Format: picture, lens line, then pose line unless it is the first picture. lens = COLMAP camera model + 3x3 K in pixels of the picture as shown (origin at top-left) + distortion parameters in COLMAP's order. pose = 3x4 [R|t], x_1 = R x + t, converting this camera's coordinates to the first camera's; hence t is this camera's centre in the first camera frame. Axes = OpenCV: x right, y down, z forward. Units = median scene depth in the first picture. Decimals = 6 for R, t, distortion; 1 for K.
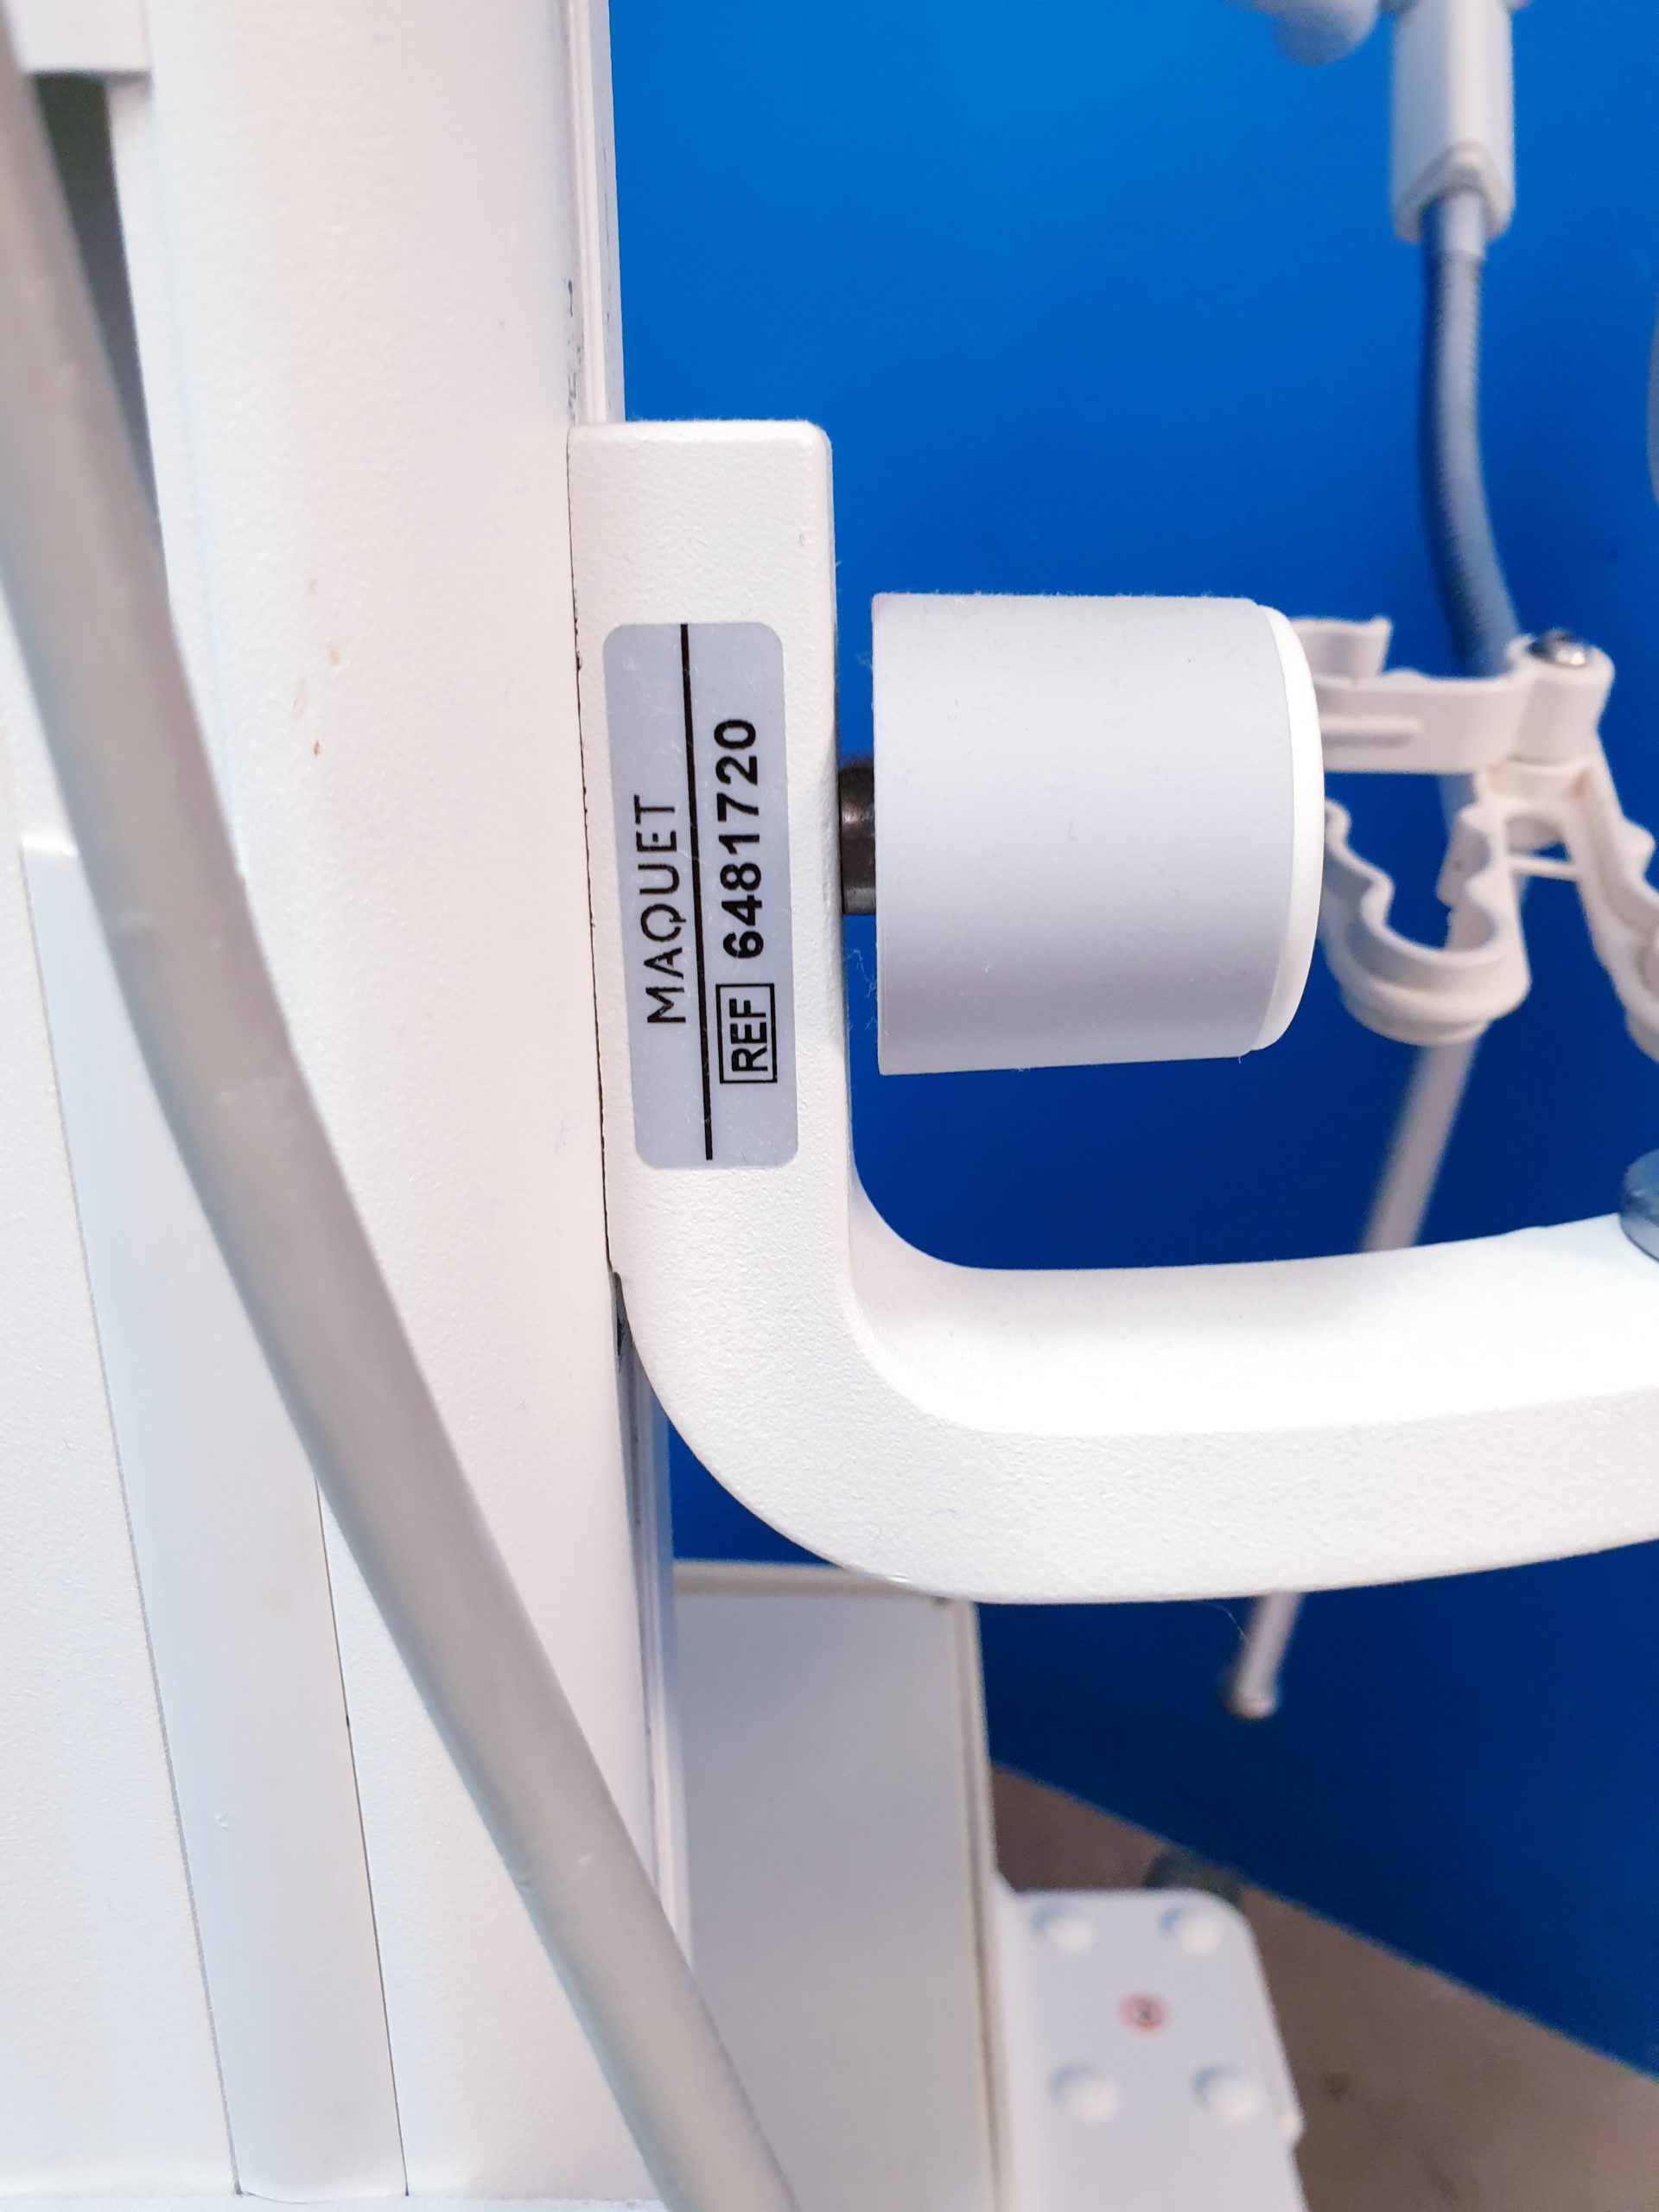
lens RADIAL K [[1657.4, 0, 821.0], [0, 1657.4, 1089.5], [0, 0, 1]] dist [0.001760, 0.009230]
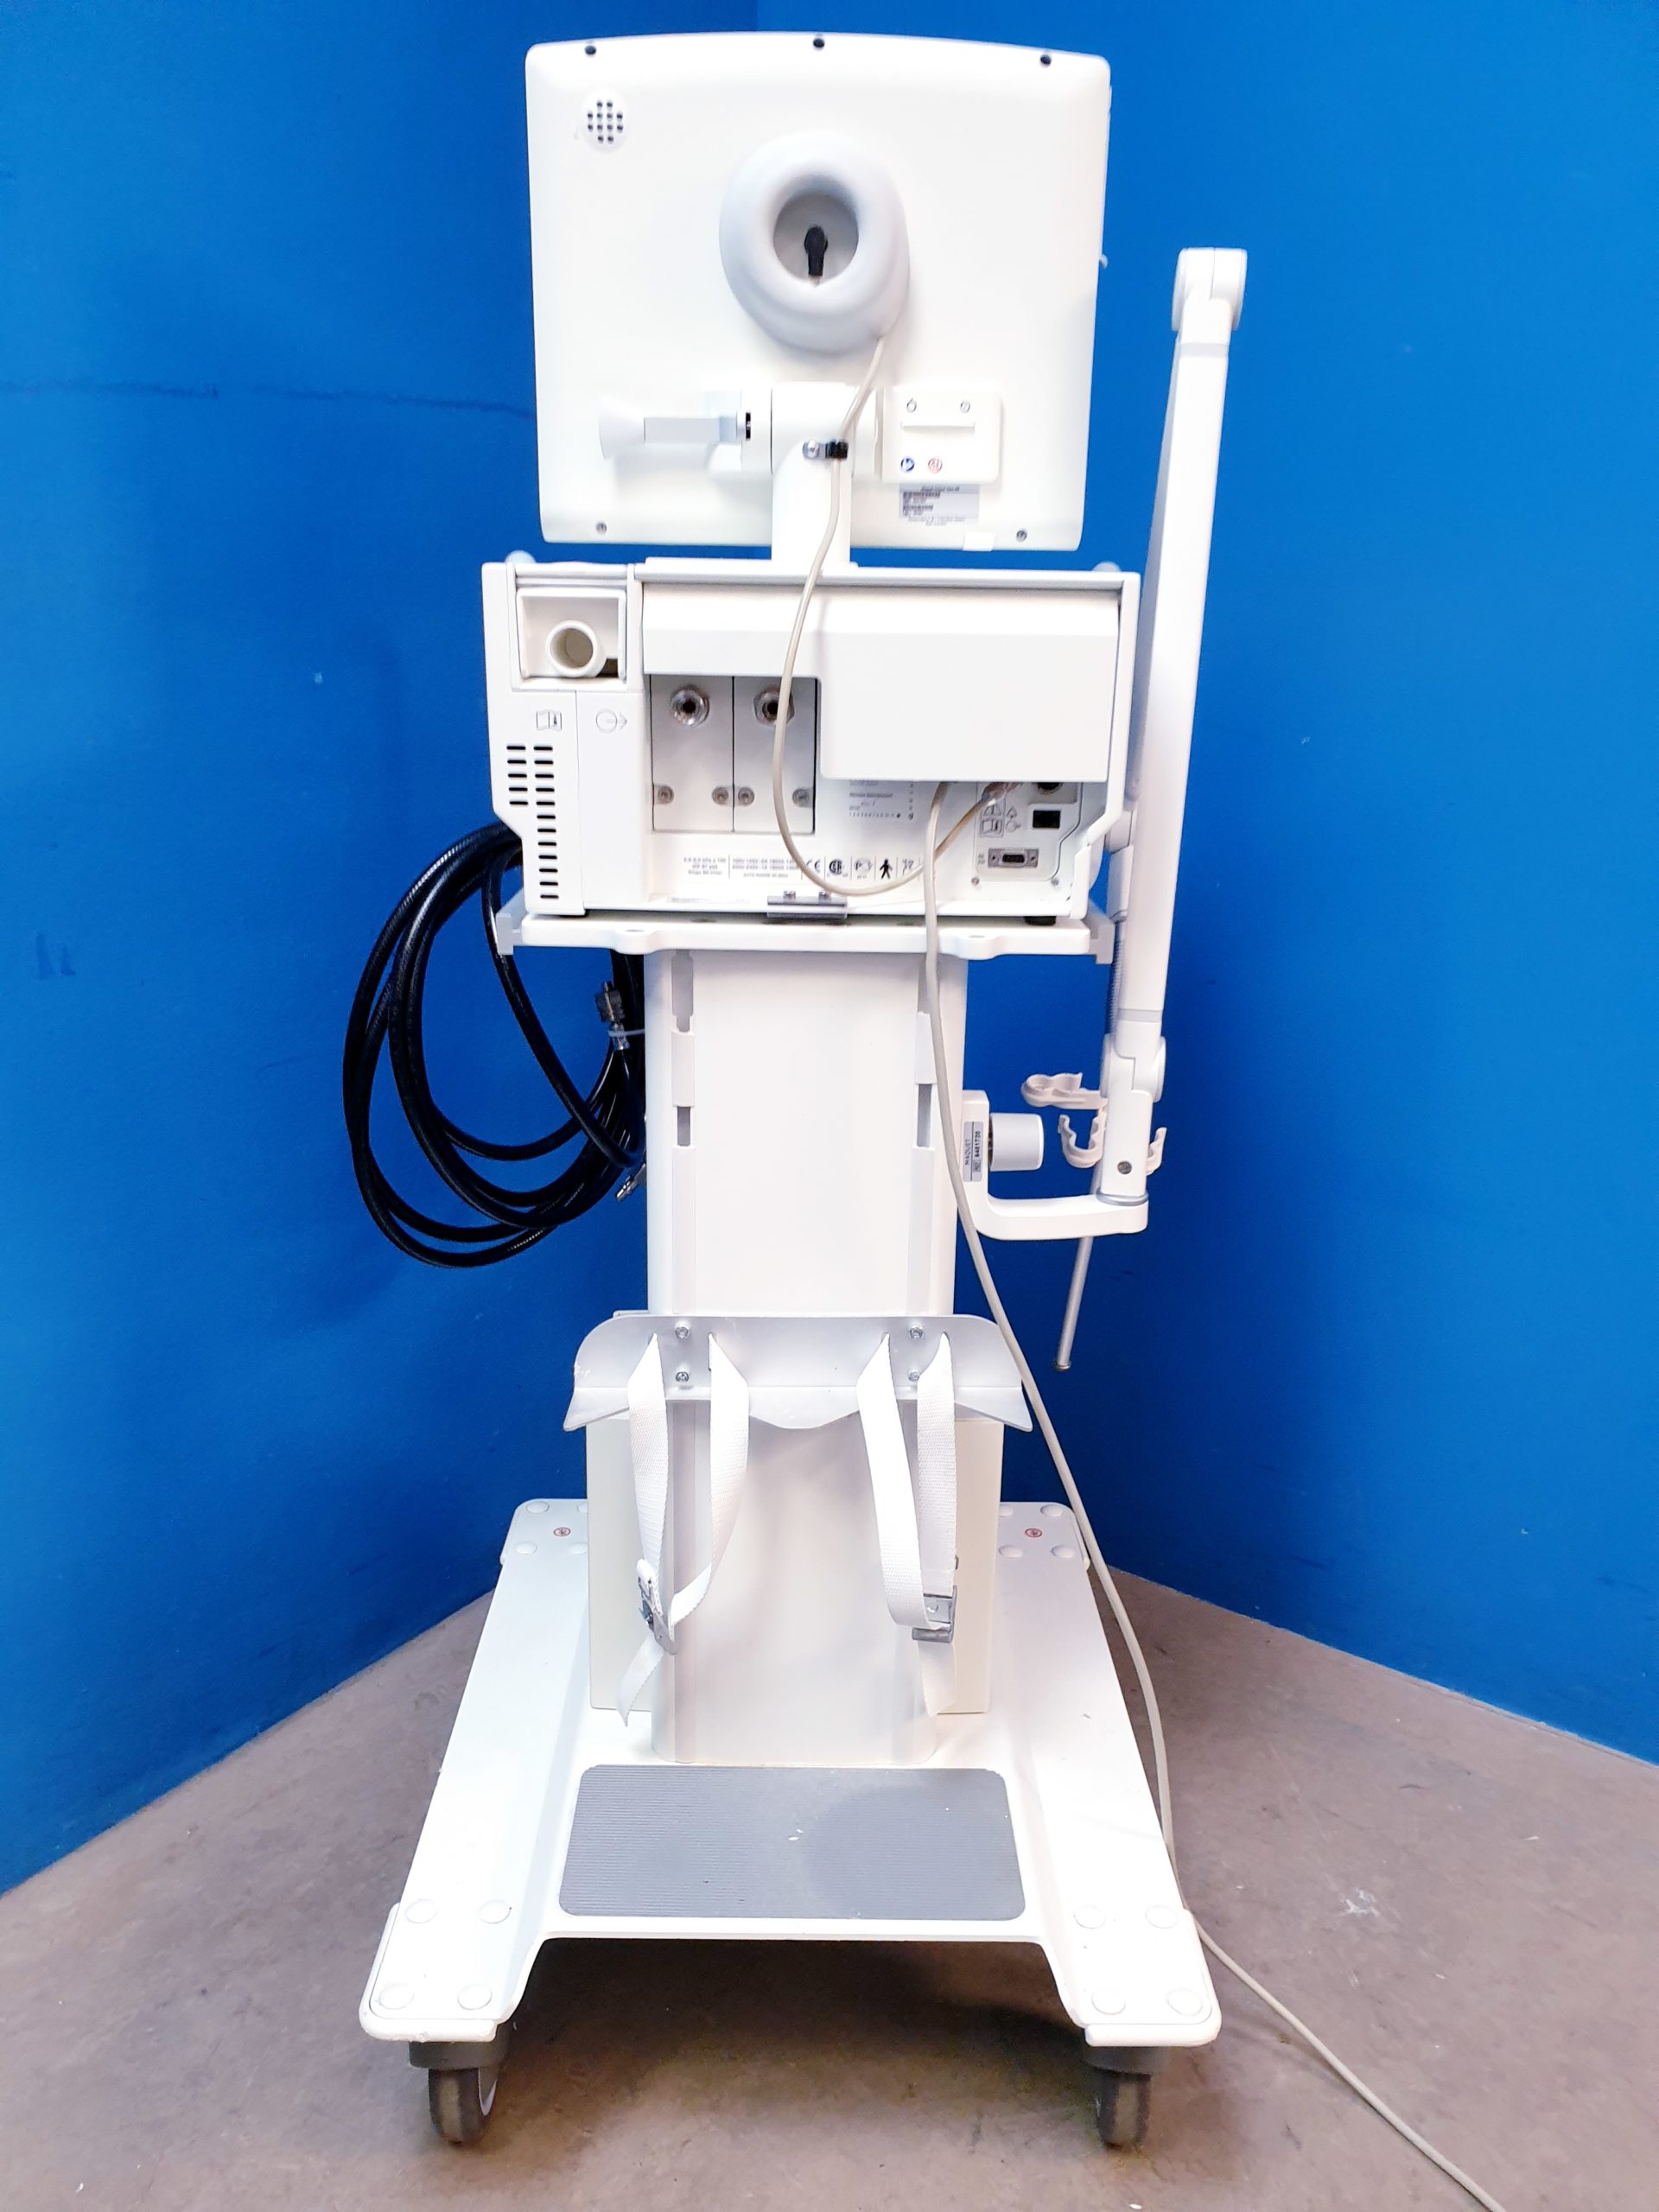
lens RADIAL K [[1660.5, 0, 829.5], [0, 1660.5, 1106.0], [0, 0, 1]] dist [0.017809, 0.000544]
pose [[0.998388, 0.015208, 0.054684, -1.199583], [-0.012205, 0.998421, -0.054840, 0.128843], [-0.055432, 0.054084, 0.996997, -7.020896]]
